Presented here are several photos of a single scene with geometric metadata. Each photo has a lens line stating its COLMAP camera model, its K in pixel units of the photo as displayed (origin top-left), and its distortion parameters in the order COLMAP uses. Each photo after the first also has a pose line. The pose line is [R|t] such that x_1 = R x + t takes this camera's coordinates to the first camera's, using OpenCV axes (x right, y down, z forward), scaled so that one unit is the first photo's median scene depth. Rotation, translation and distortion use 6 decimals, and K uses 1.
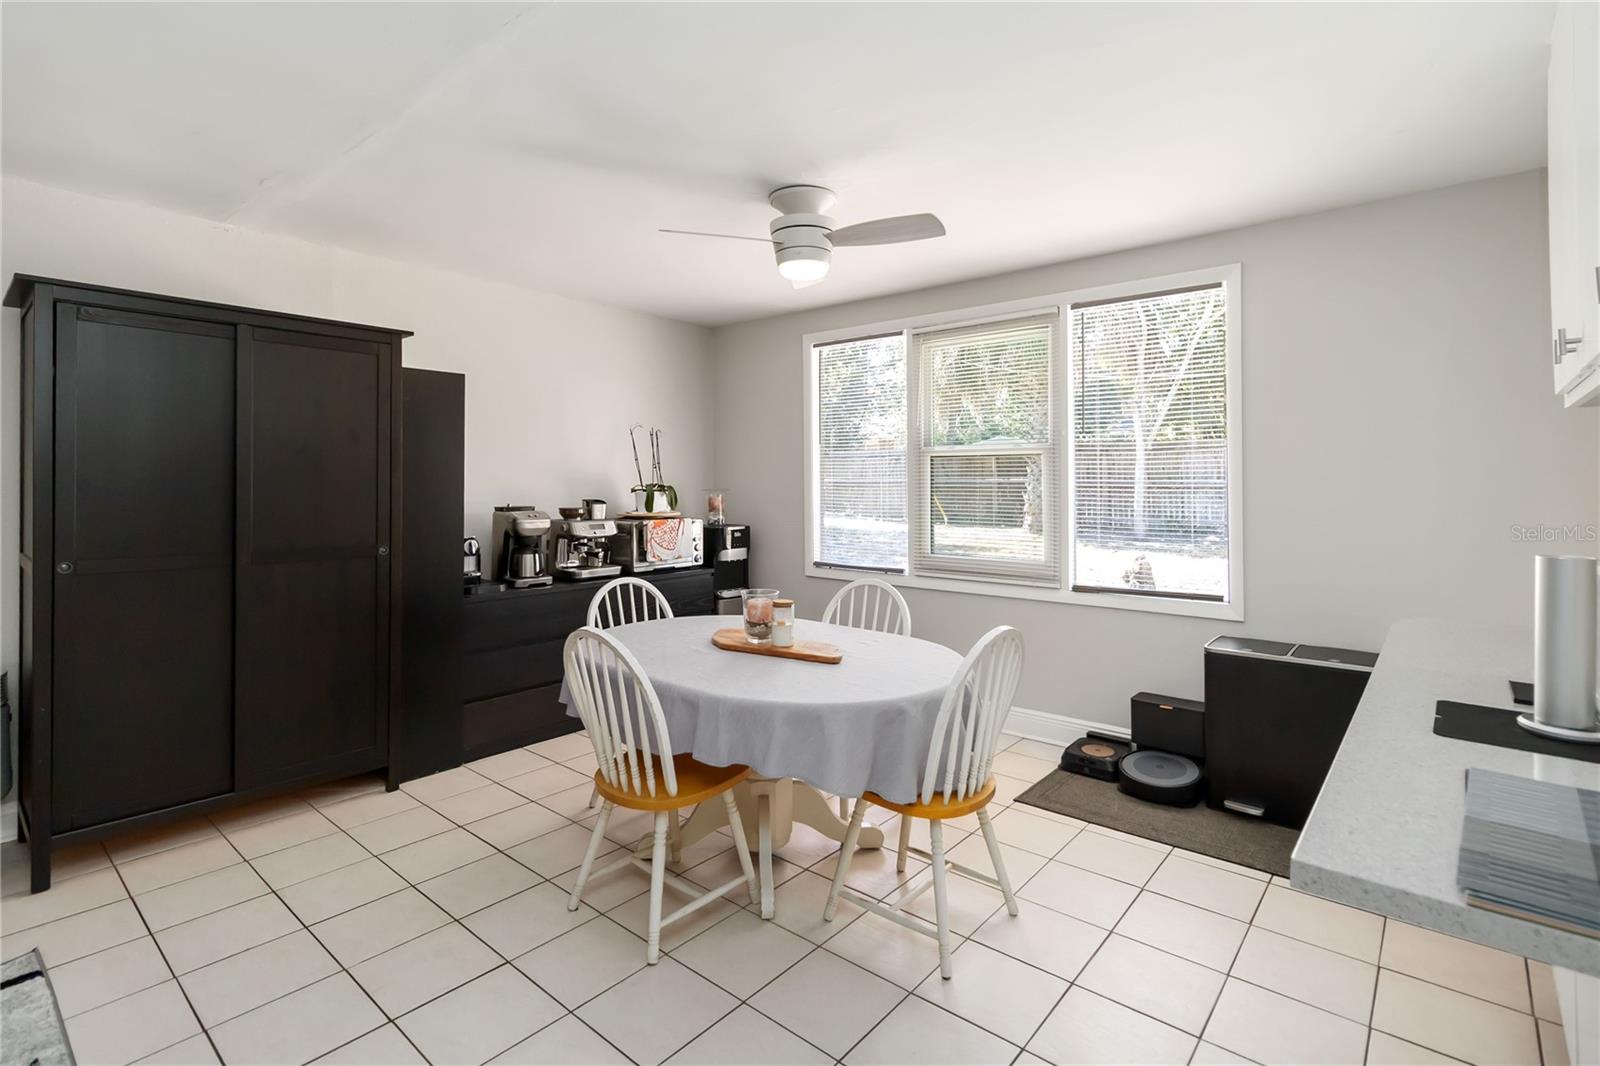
lens RADIAL K [[761.1, 0, 807.3], [0, 761.1, 475.7], [0, 0, 1]] dist [-0.002793, 0.001126]
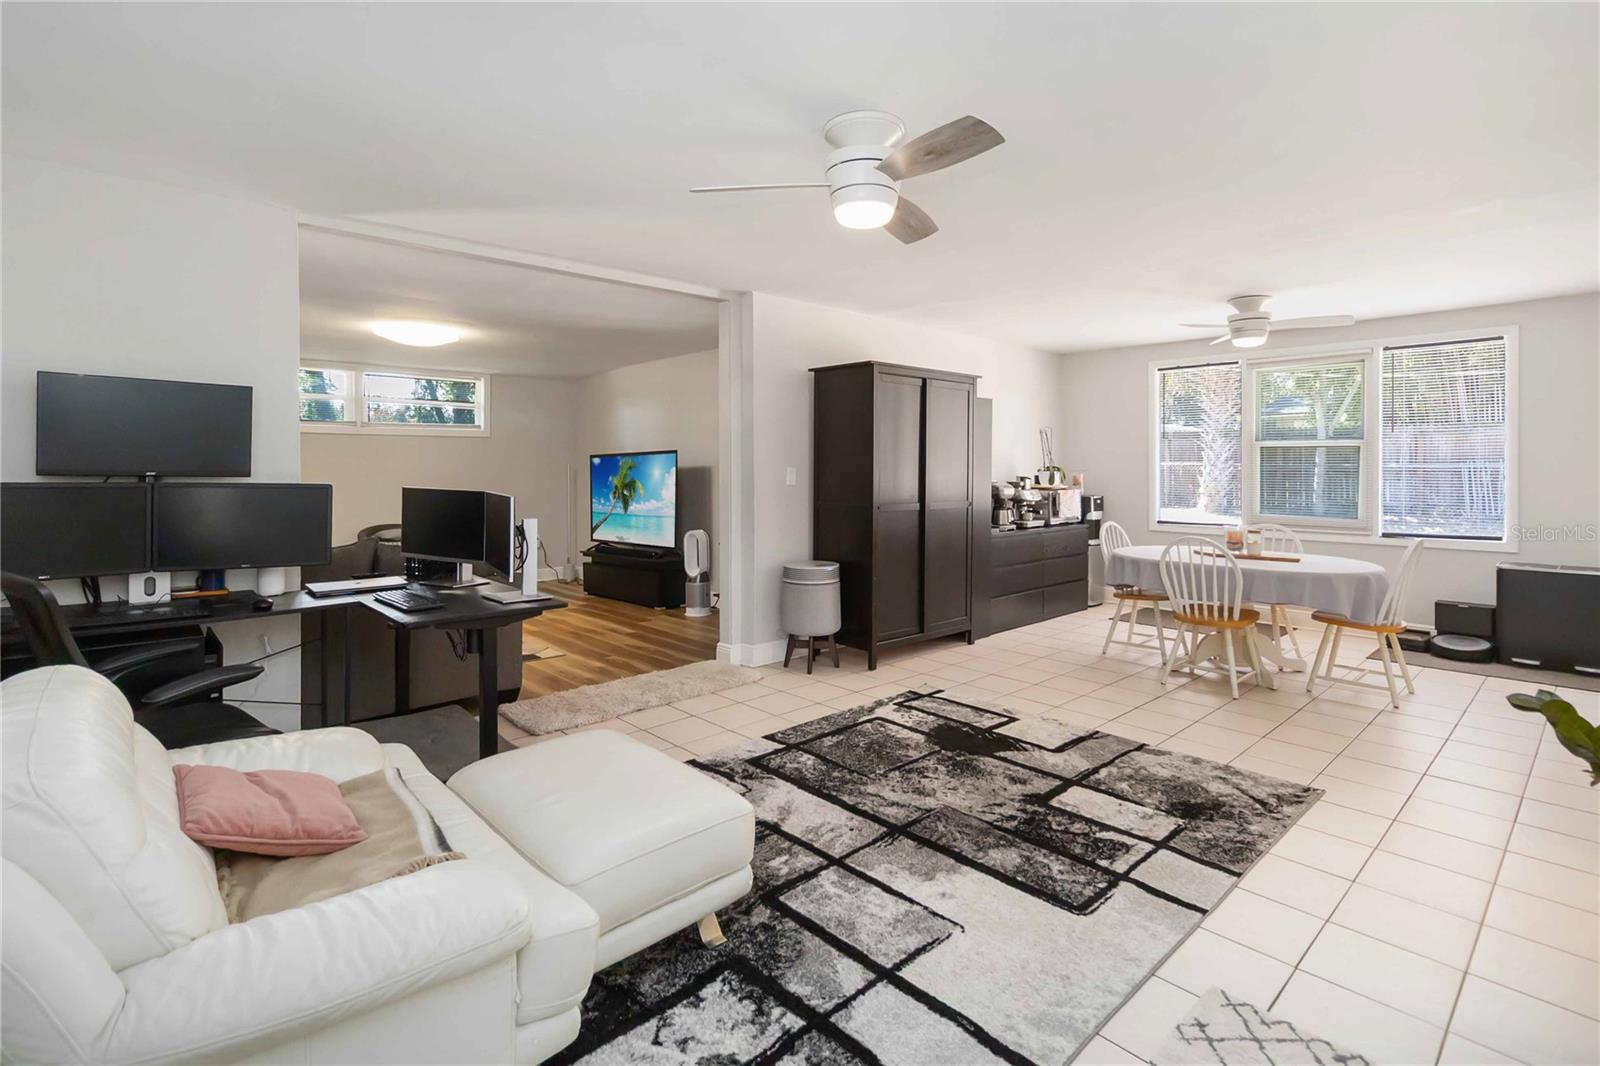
lens RADIAL K [[761.1, 0, 809.1], [0, 761.1, 468.6], [0, 0, 1]] dist [-0.002793, 0.001126]
pose [[0.992542, -0.000326, -0.121904, -0.536623], [0.001597, 0.999945, 0.010326, -0.000596], [0.121894, -0.010443, 0.992488, -0.572928]]
